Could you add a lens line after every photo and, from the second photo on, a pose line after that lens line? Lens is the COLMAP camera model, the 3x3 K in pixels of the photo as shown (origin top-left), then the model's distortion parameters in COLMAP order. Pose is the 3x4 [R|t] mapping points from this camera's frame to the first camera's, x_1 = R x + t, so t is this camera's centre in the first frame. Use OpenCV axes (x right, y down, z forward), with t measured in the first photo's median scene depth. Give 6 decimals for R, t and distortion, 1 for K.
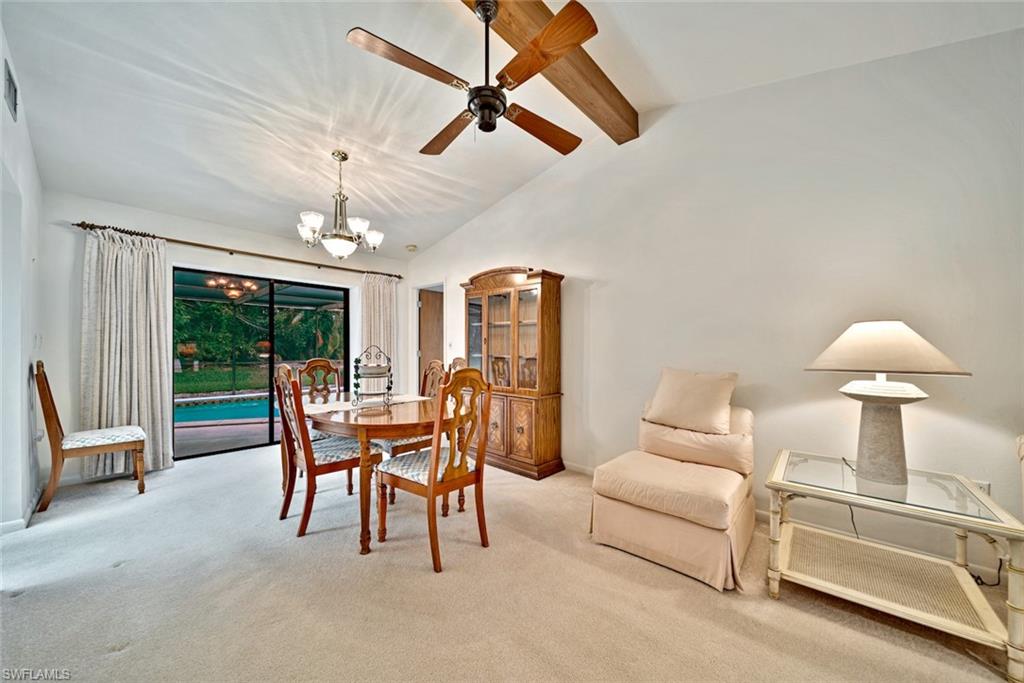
lens RADIAL K [[364.8, 0, 520.1], [0, 364.8, 347.2], [0, 0, 1]] dist [0.000730, -0.000007]
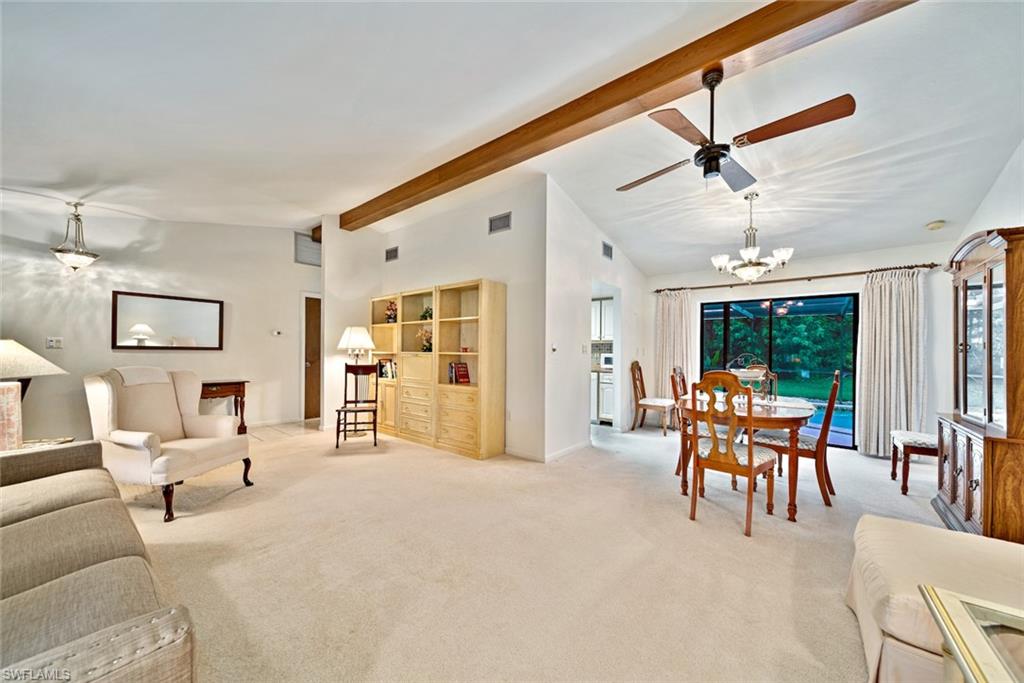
lens RADIAL K [[364.8, 0, 520.1], [0, 364.8, 347.2], [0, 0, 1]] dist [0.000730, -0.000007]
pose [[0.053333, -0.018919, -0.998398, 0.677581], [-0.009988, 0.999760, -0.019479, 0.005216], [0.998527, 0.011011, 0.053132, 0.183041]]
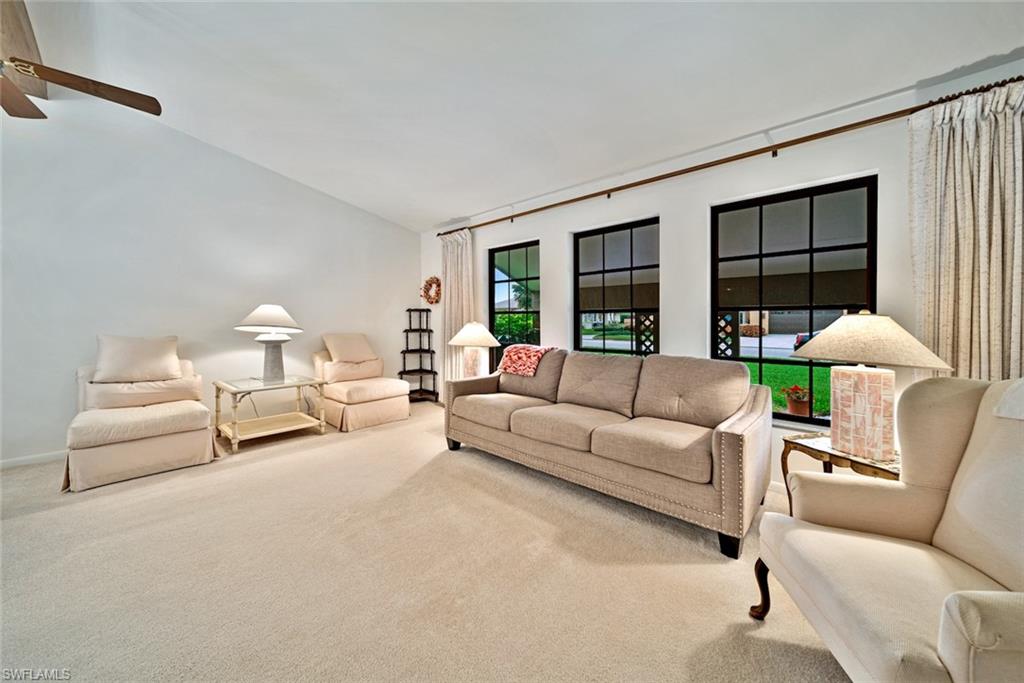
lens RADIAL K [[365.5, 0, 513.6], [0, 365.5, 329.4], [0, 0, 1]] dist [-0.000285, -0.000032]
pose [[0.044223, -0.023359, 0.998749, -0.603753], [-0.005763, 0.999704, 0.023636, 0.006754], [-0.999005, -0.006801, 0.044075, -0.267839]]
